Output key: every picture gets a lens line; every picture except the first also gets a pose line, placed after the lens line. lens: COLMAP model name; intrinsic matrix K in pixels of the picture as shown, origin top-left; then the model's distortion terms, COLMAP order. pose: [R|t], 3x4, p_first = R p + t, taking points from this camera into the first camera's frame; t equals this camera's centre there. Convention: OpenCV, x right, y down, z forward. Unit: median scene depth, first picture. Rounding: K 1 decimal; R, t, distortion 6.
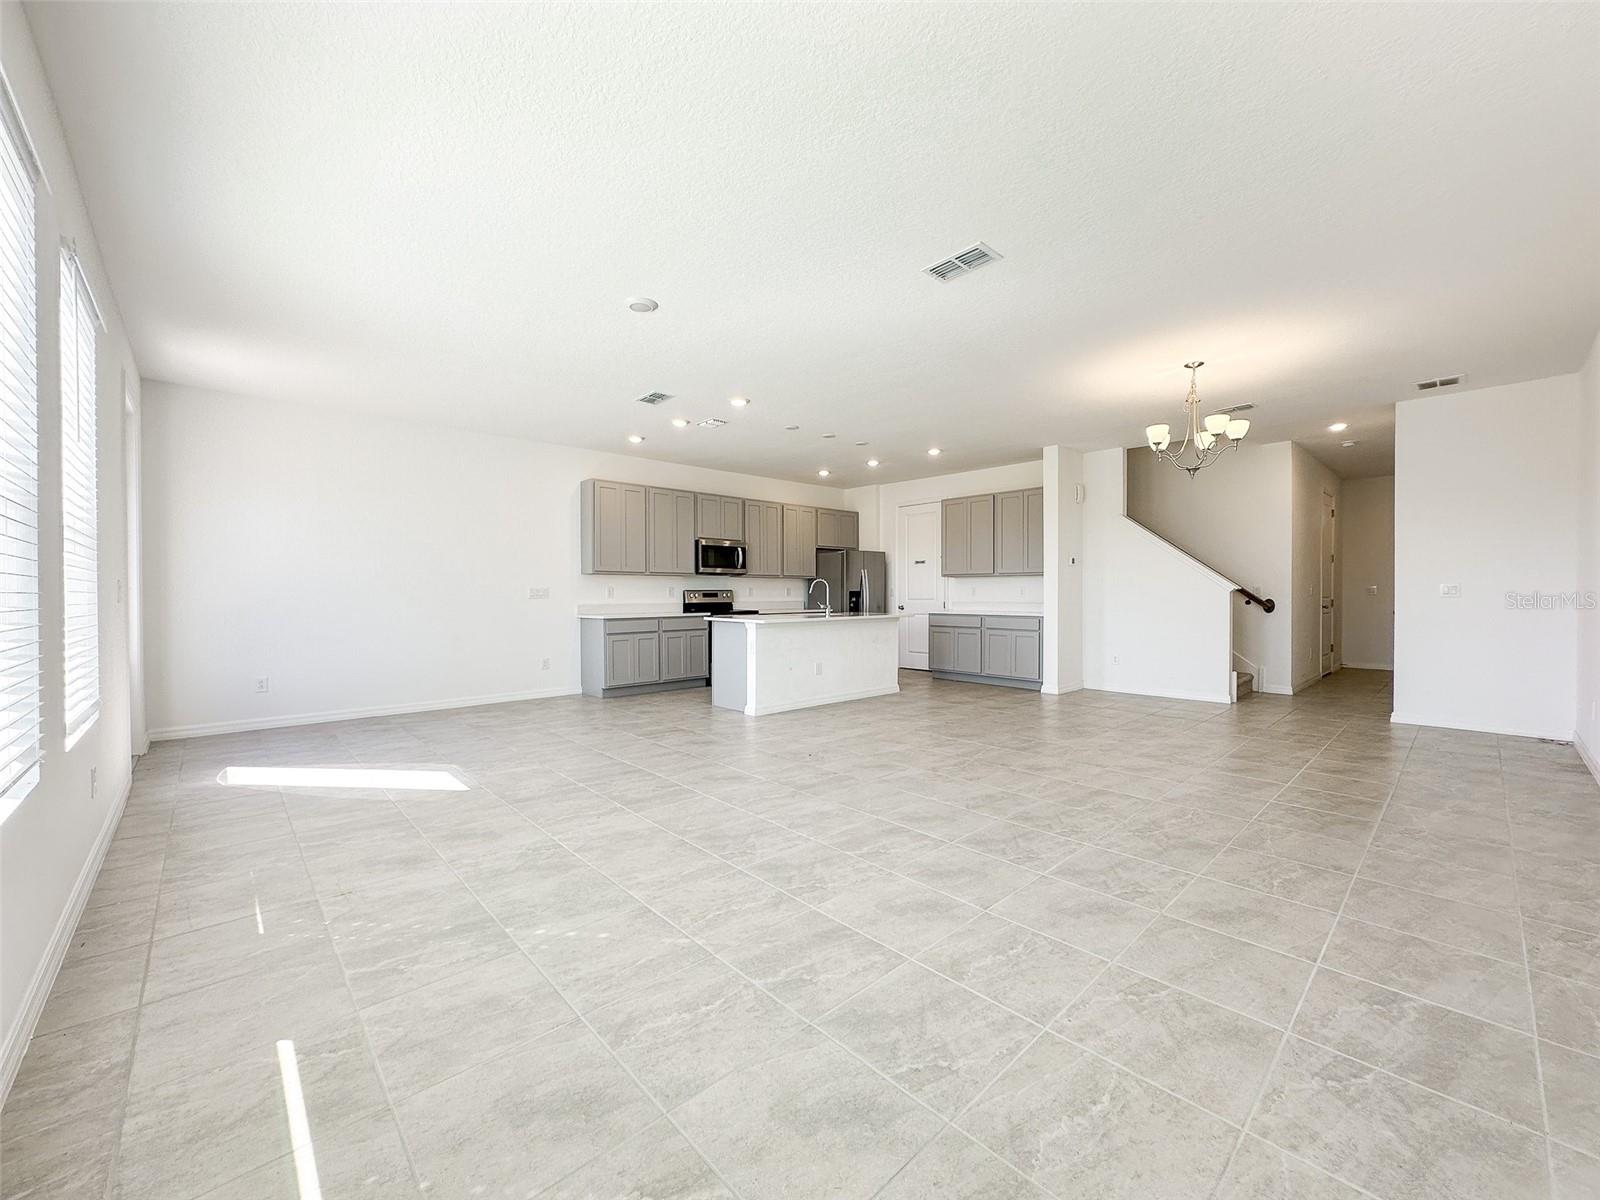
lens RADIAL K [[643.4, 0, 811.5], [0, 643.4, 605.2], [0, 0, 1]] dist [0.002548, 0.000078]
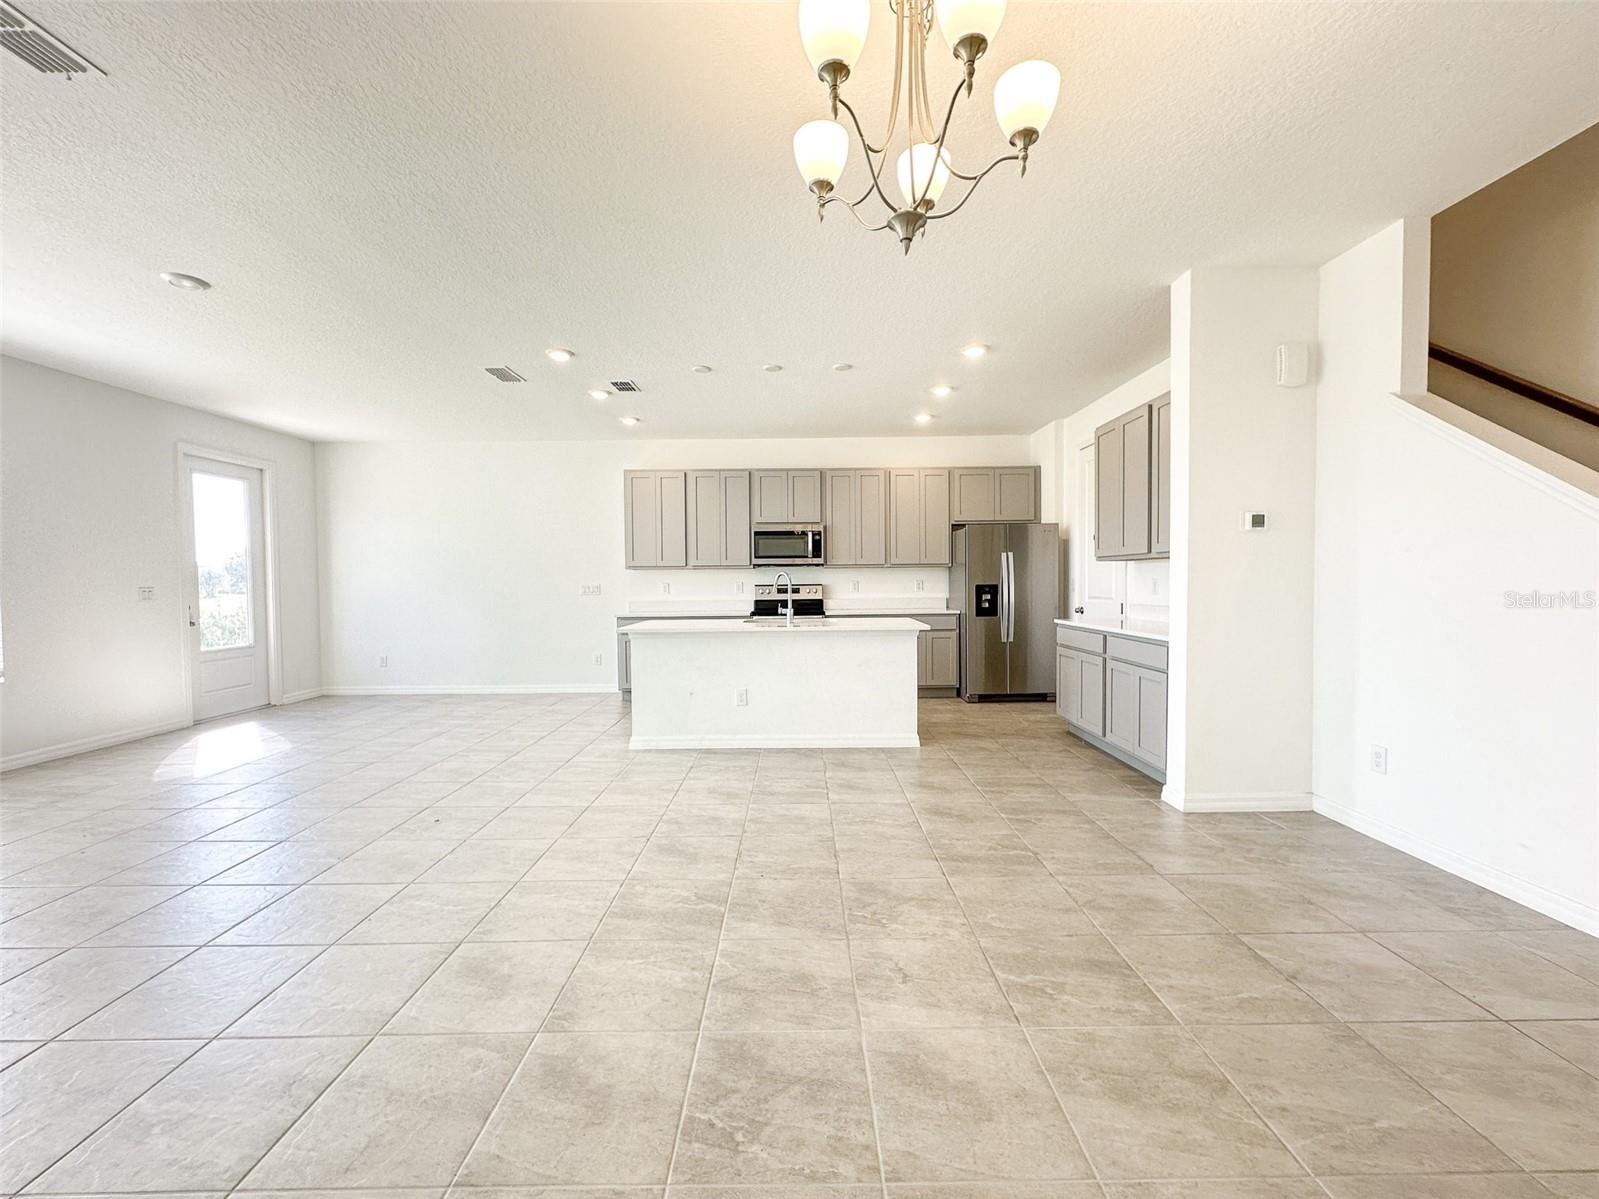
lens RADIAL K [[639.1, 0, 799.5], [0, 639.1, 599.5], [0, 0, 1]] dist [-0.001254, -0.000011]
pose [[0.727941, 0.014023, -0.685496, 0.462642], [-0.009814, 0.999902, 0.010032, -0.014129], [0.685569, -0.000576, 0.728007, 0.451363]]
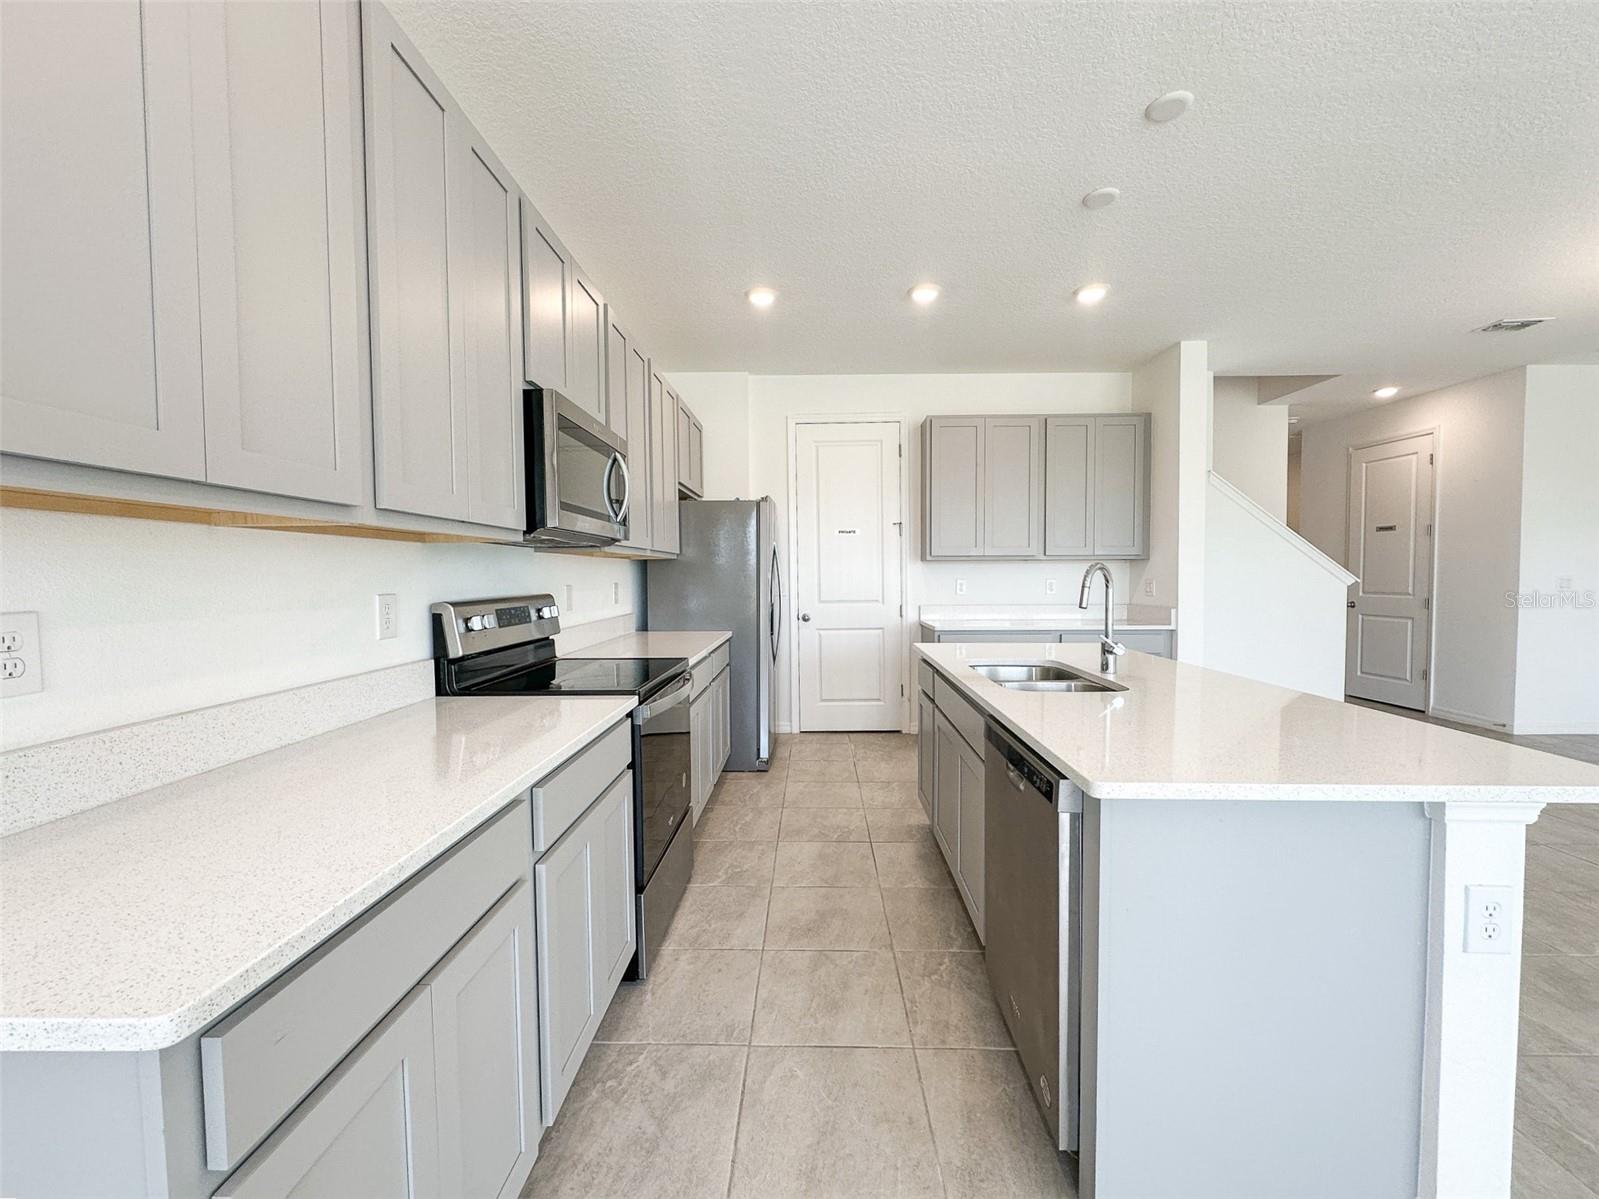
lens RADIAL K [[639.1, 0, 799.5], [0, 639.1, 599.5], [0, 0, 1]] dist [-0.001254, -0.000011]
pose [[0.702229, -0.030480, 0.711298, -0.291244], [0.018507, 0.999527, 0.024561, -0.029890], [-0.711710, -0.004084, 0.702461, 0.800171]]
